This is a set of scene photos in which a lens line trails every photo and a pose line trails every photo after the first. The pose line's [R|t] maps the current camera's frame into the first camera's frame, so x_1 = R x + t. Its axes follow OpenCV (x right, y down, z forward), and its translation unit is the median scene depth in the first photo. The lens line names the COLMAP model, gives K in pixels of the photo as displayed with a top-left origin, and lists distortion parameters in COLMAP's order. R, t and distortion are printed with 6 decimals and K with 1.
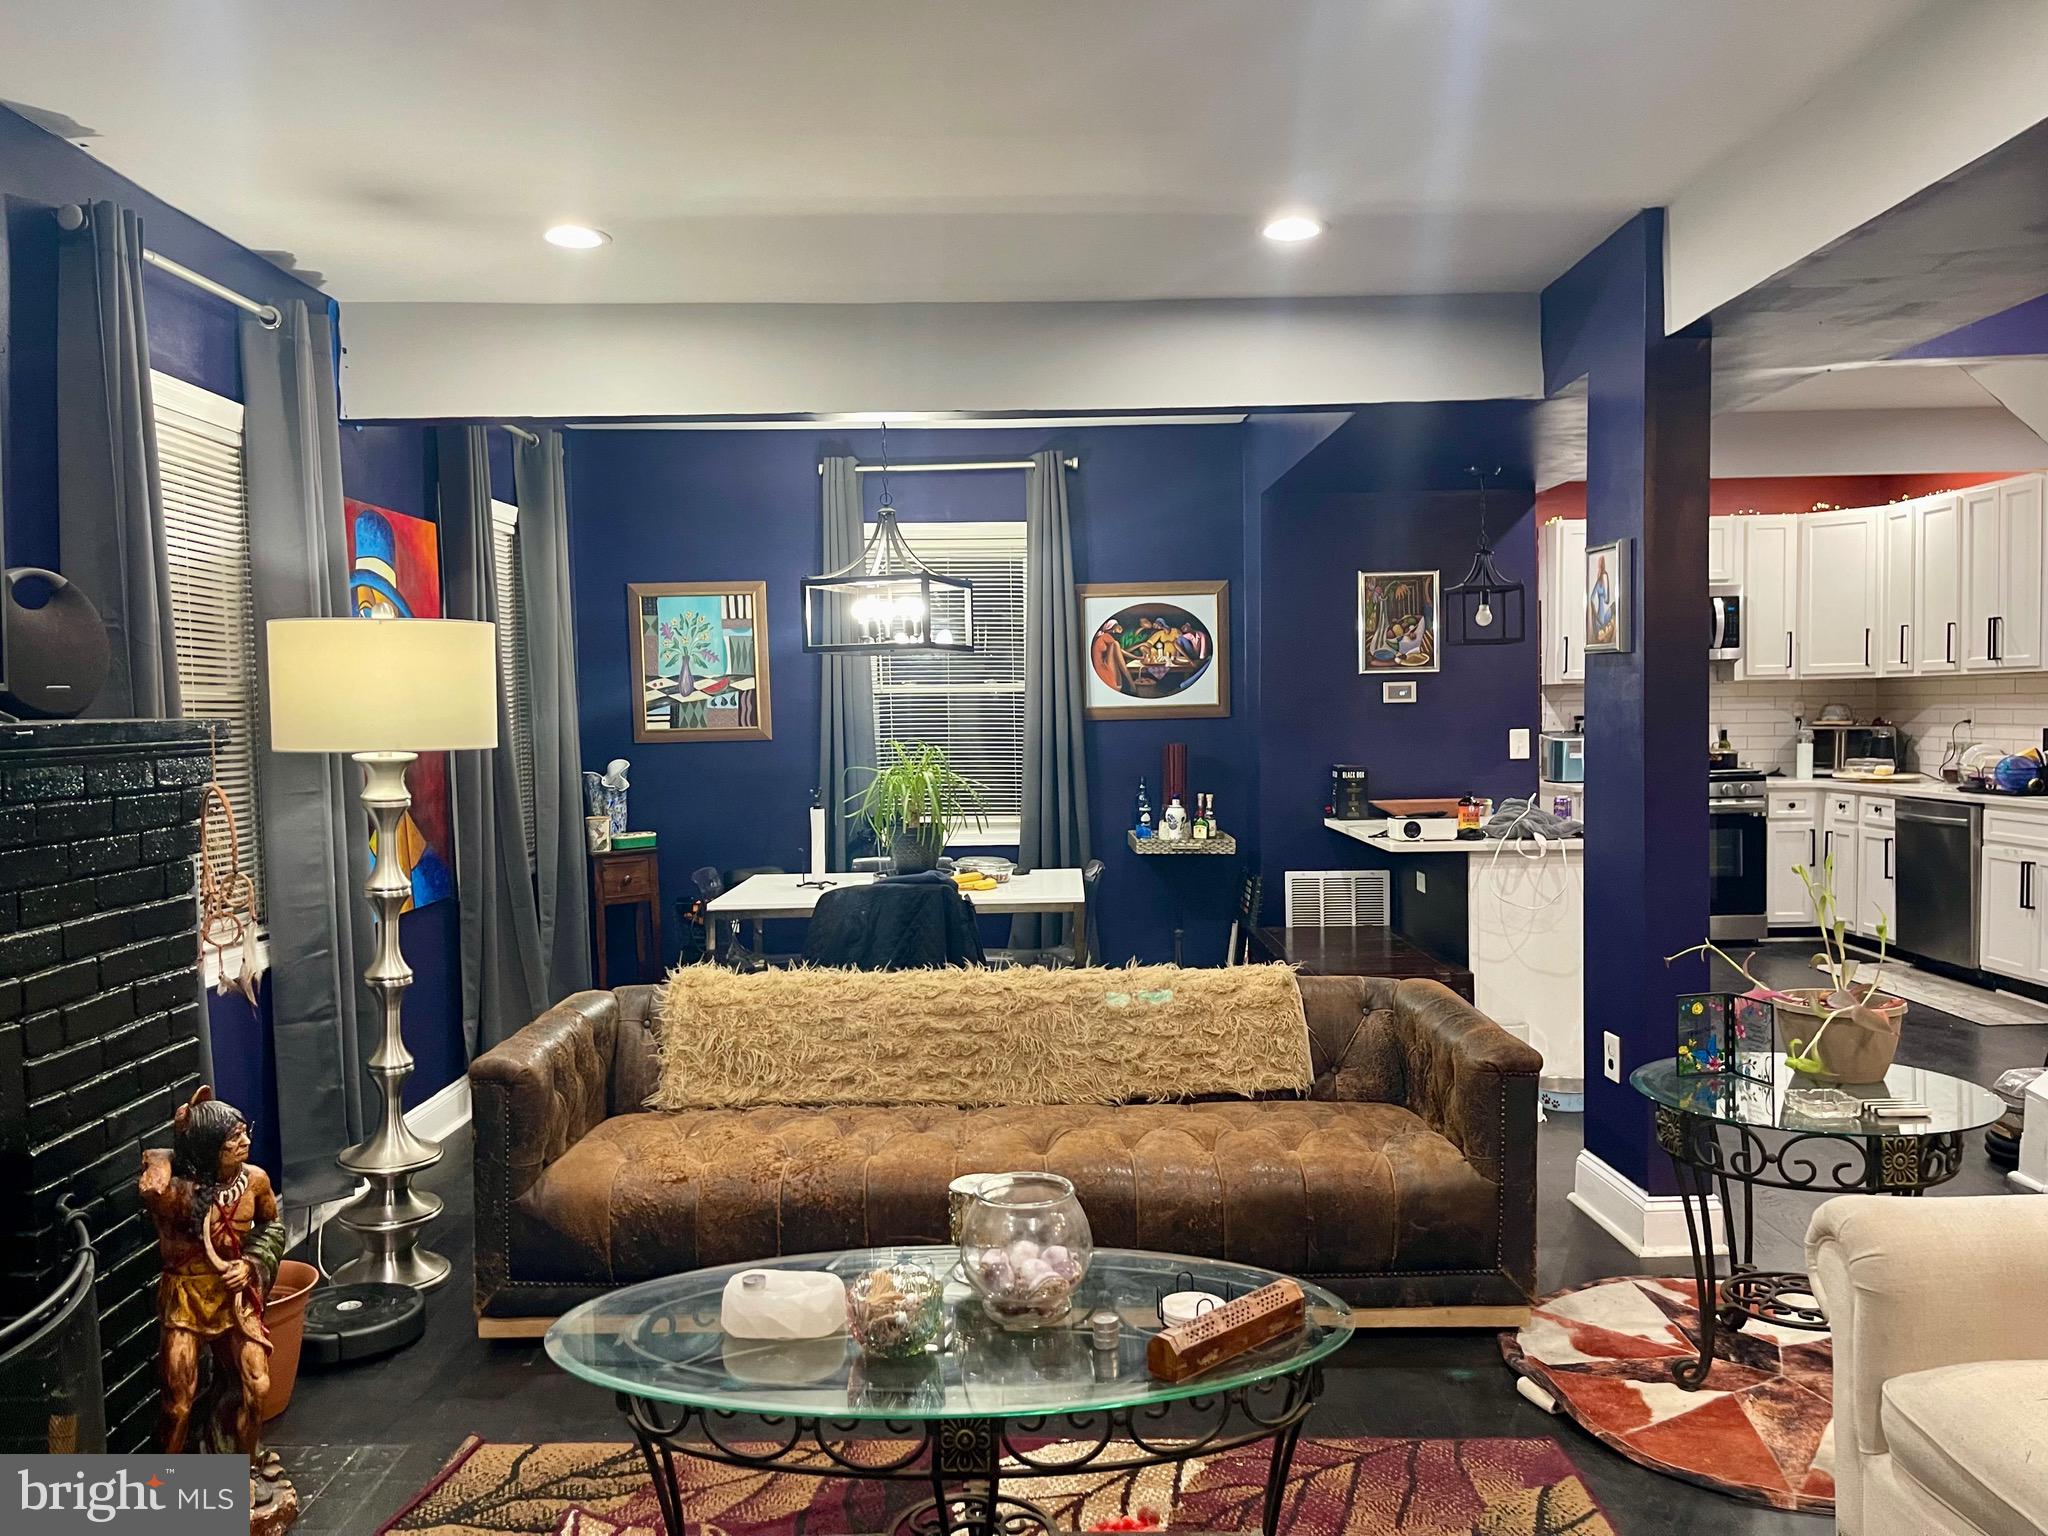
lens RADIAL K [[1521.6, 0, 1021.6], [0, 1521.6, 771.5], [0, 0, 1]] dist [0.008374, -0.003144]
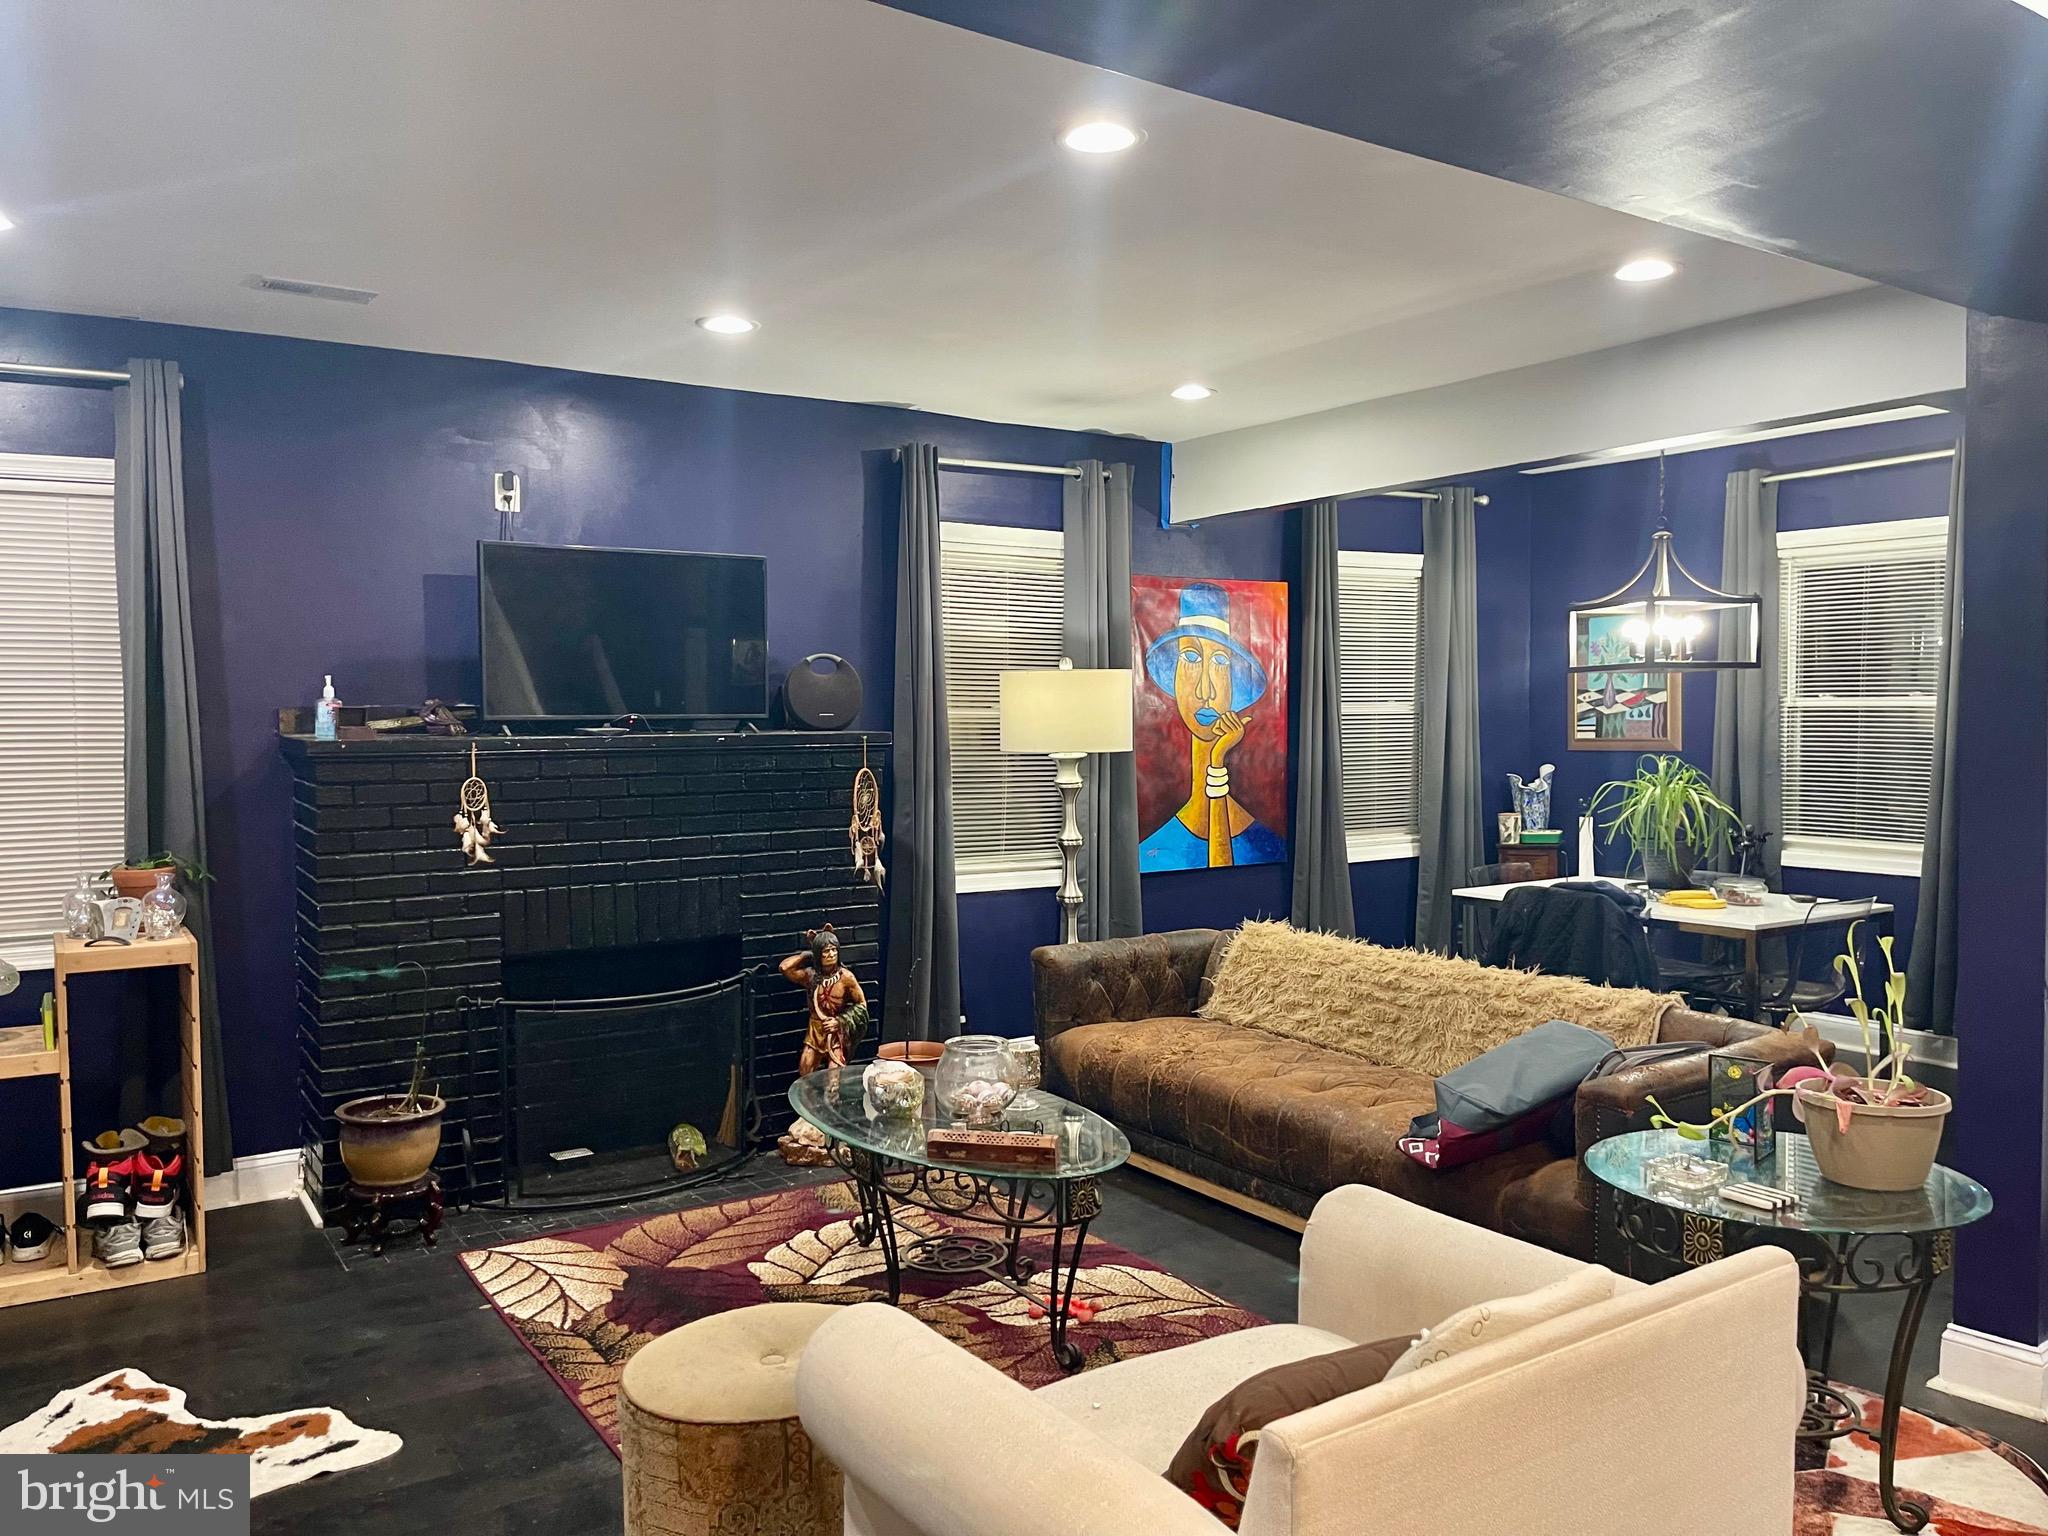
lens RADIAL K [[1521.6, 0, 1025.4], [0, 1521.6, 773.7], [0, 0, 1]] dist [0.008374, -0.003144]
pose [[0.547142, 0.045273, -0.835815, 0.483062], [-0.038383, 0.998843, 0.028978, -0.019462], [0.836159, 0.016226, 0.548247, 0.062316]]
